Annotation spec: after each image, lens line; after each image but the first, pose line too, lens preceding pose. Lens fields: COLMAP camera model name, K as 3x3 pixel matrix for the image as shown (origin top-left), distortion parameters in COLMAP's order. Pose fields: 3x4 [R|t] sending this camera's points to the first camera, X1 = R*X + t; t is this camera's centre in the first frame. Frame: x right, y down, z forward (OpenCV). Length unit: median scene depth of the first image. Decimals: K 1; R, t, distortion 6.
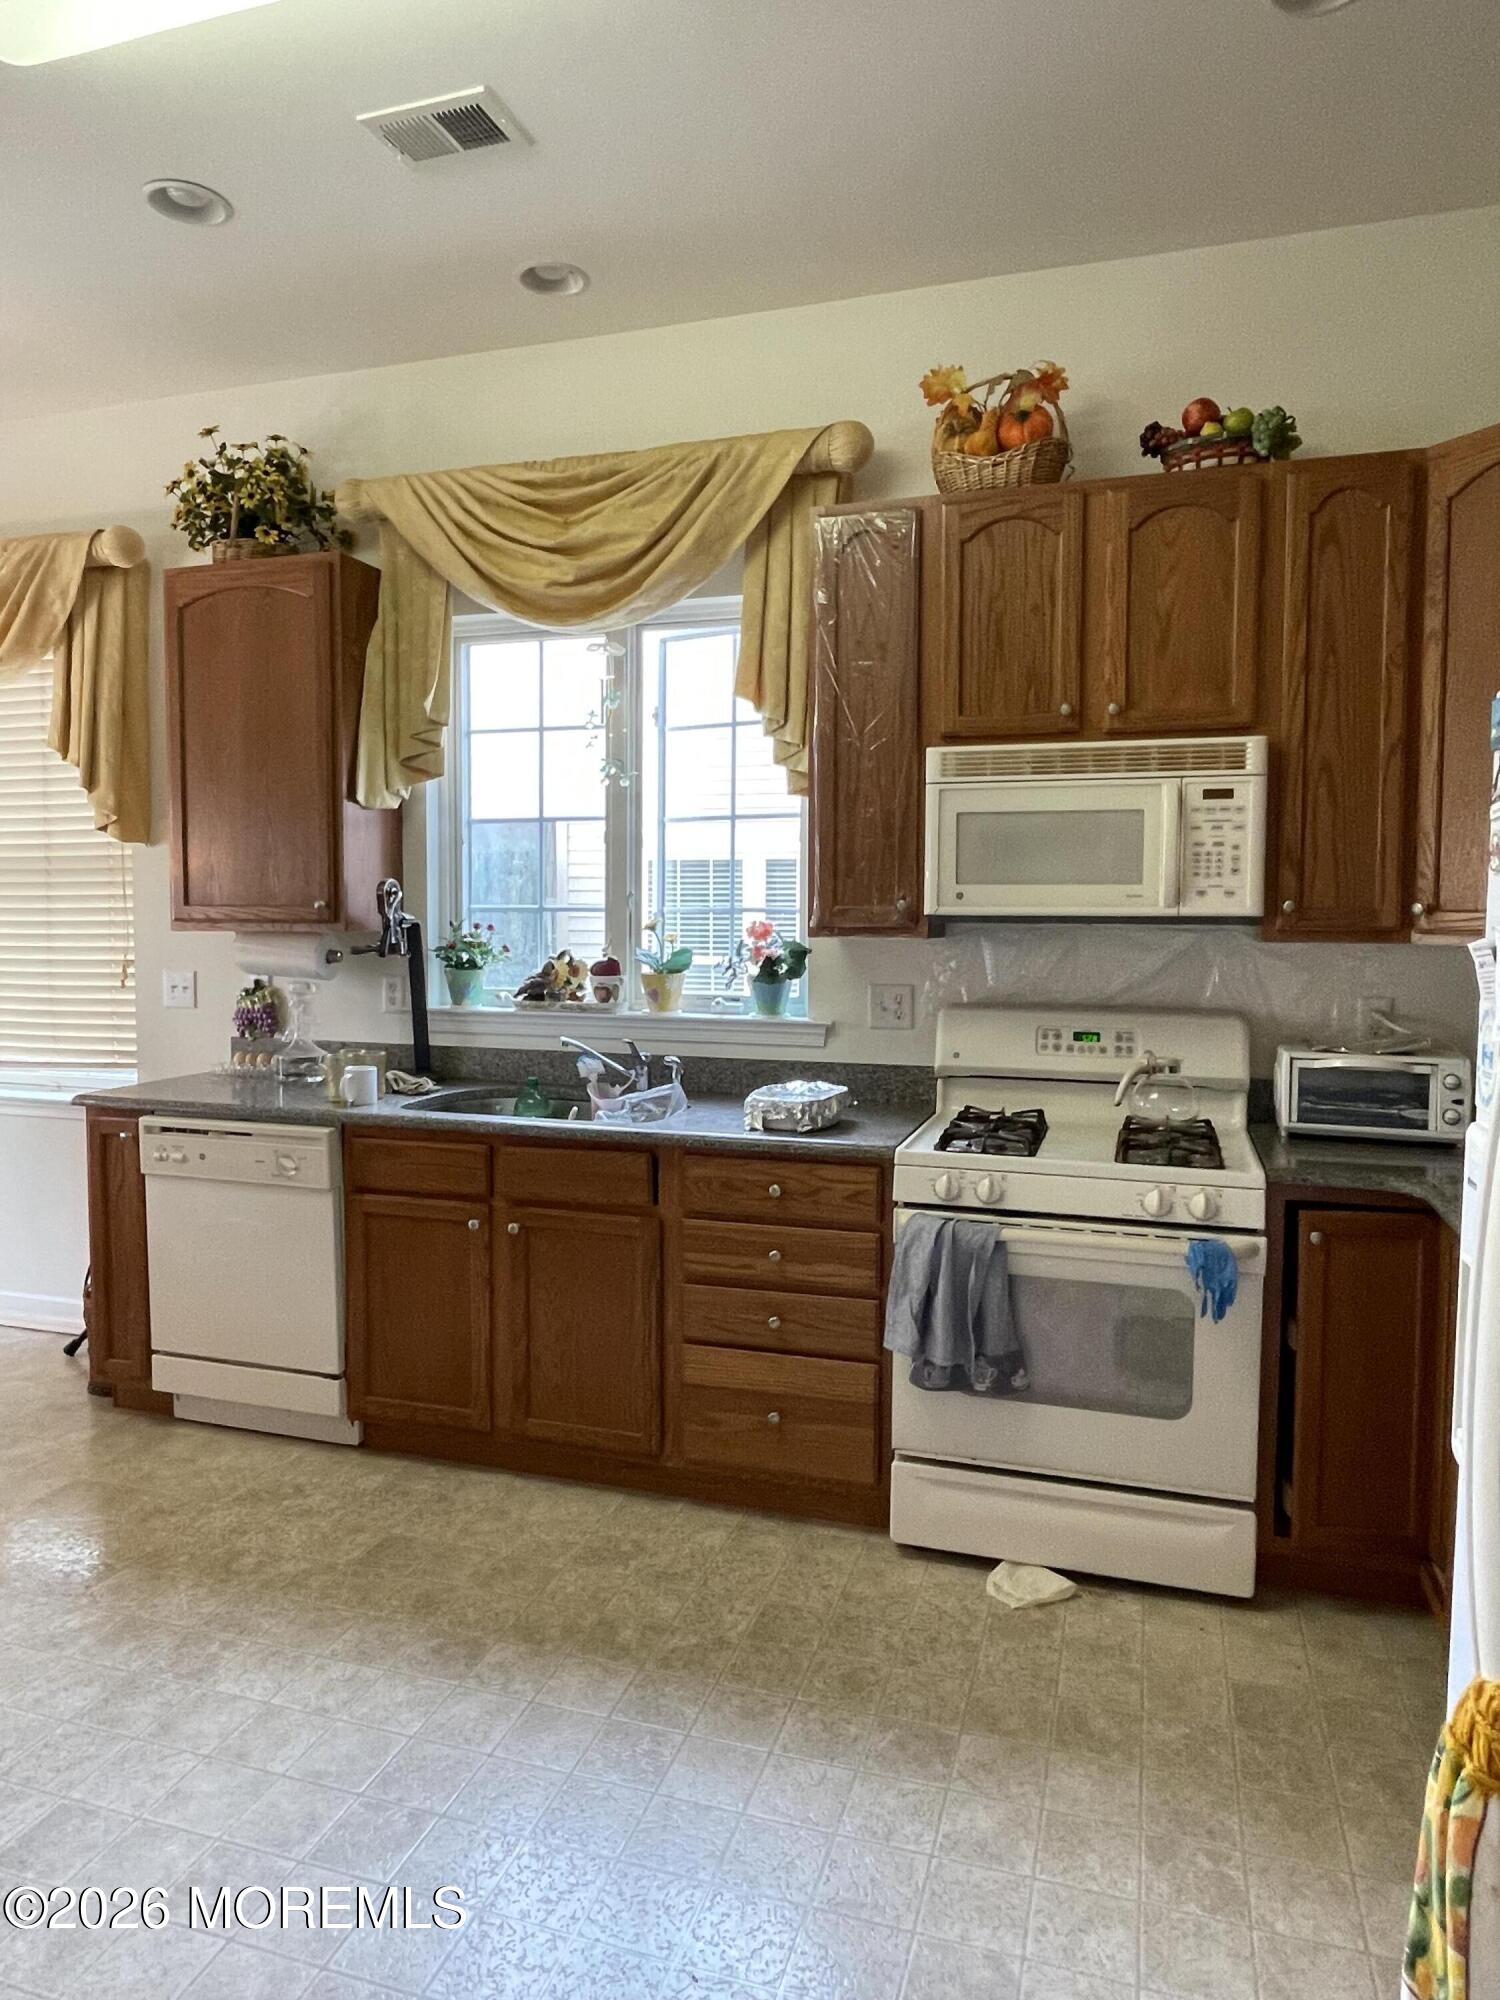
lens RADIAL K [[1221.7, 0, 747.4], [0, 1221.7, 993.0], [0, 0, 1]] dist [-0.003431, 0.002598]
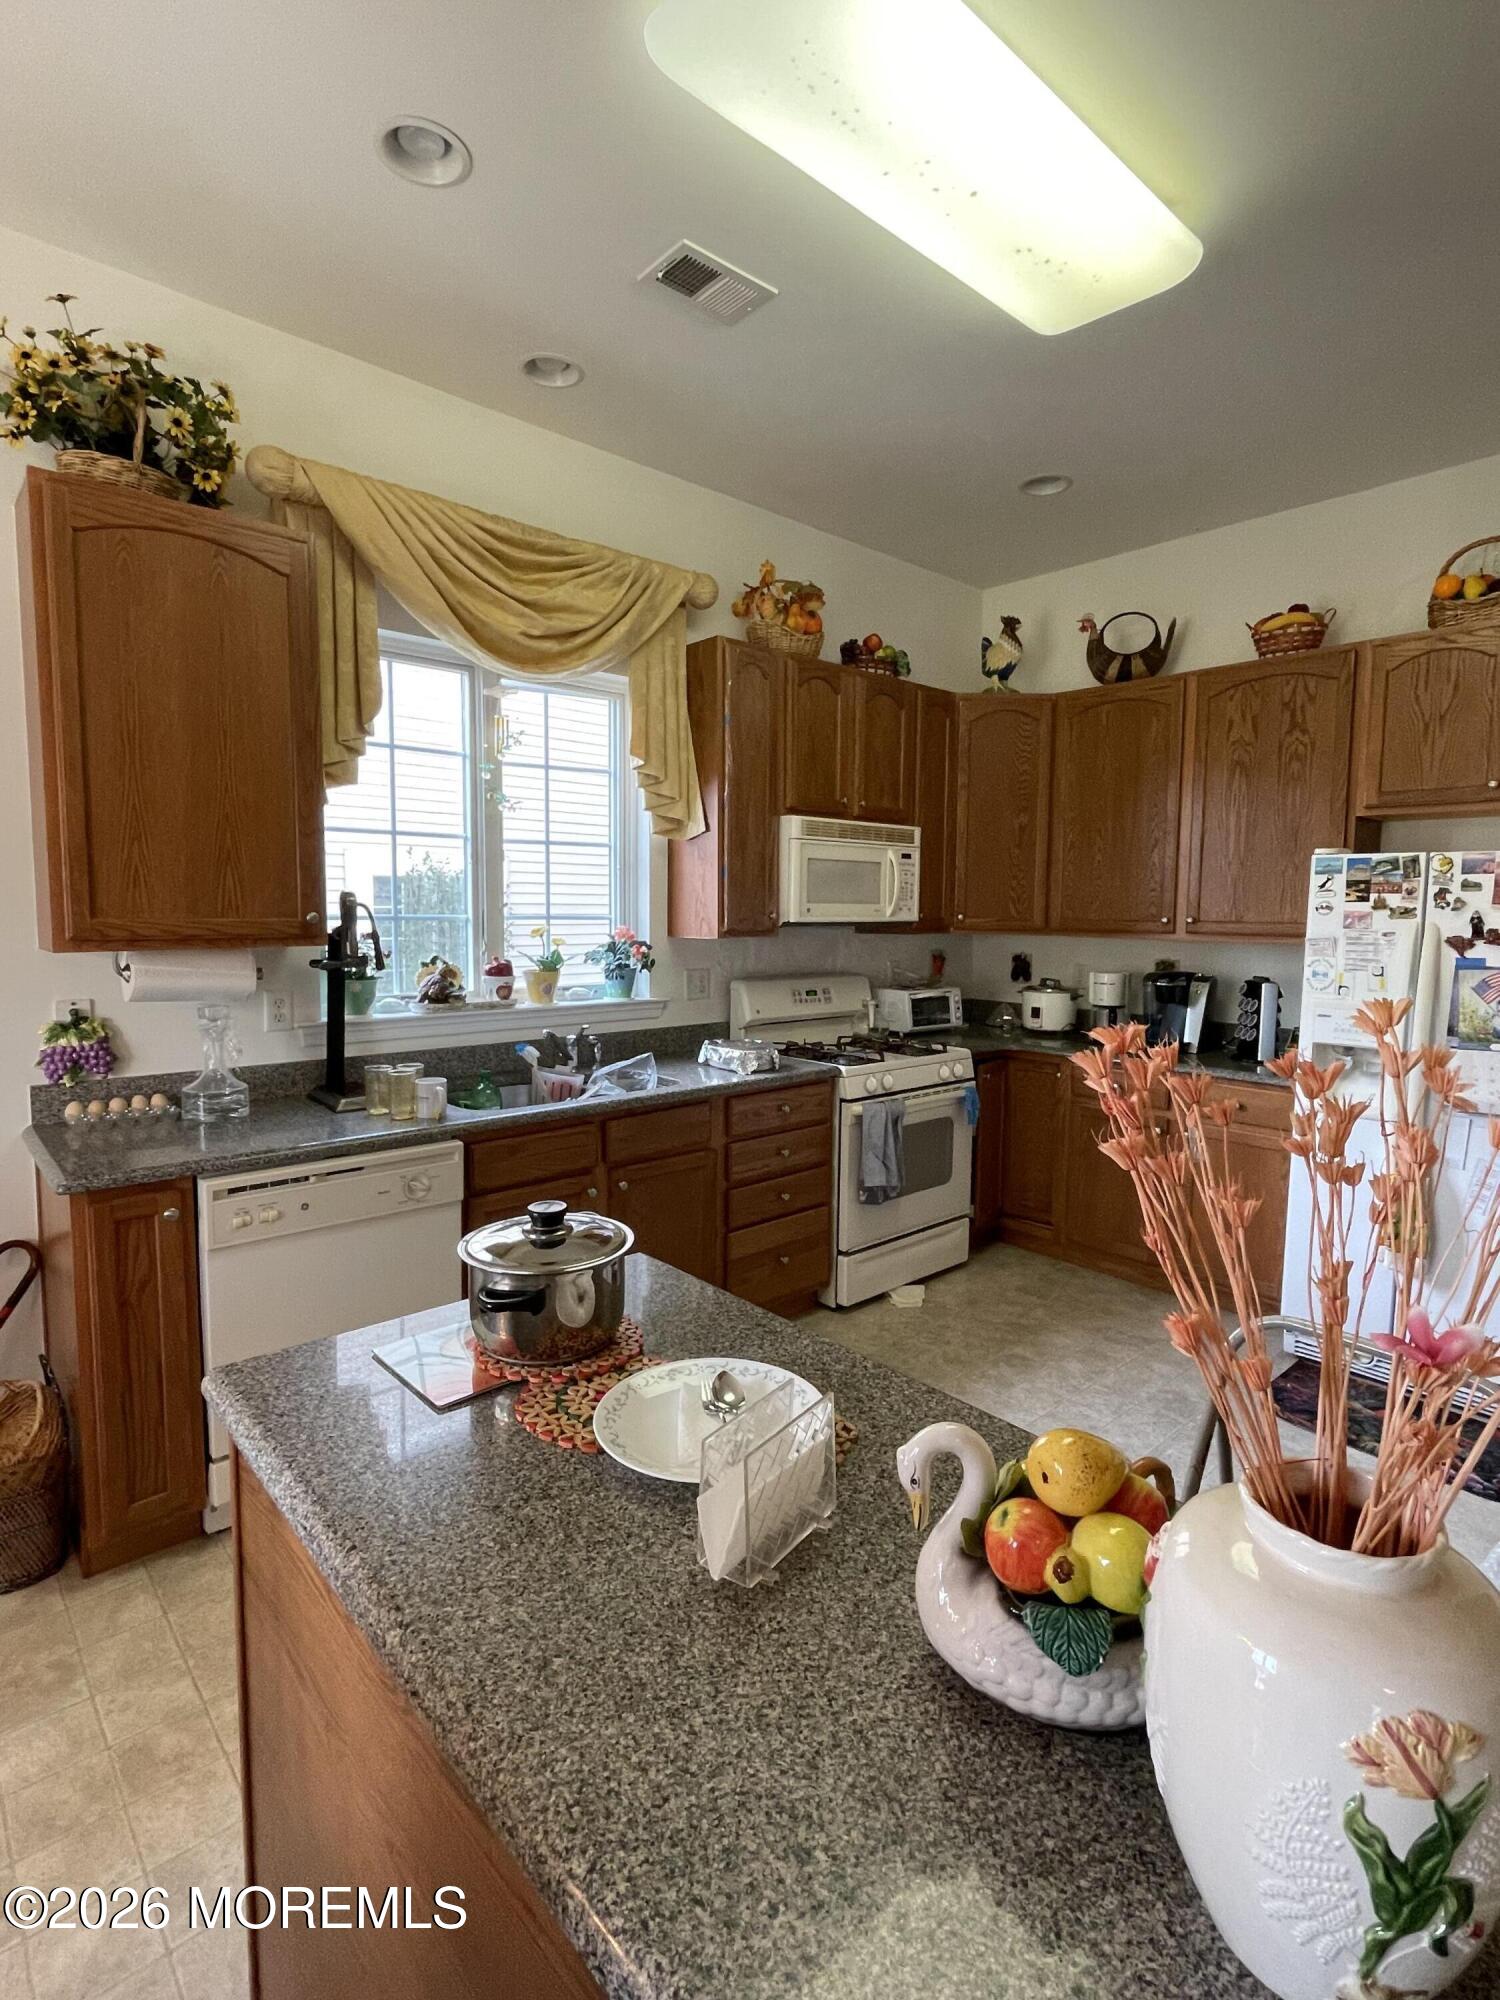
lens RADIAL K [[982.4, 0, 744.2], [0, 982.4, 999.1], [0, 0, 1]] dist [0.002641, -0.000217]
pose [[0.522278, -0.081546, 0.848868, -0.868920], [0.049170, 0.996641, 0.065489, -0.046656], [-0.851357, 0.007535, 0.524533, 0.353439]]
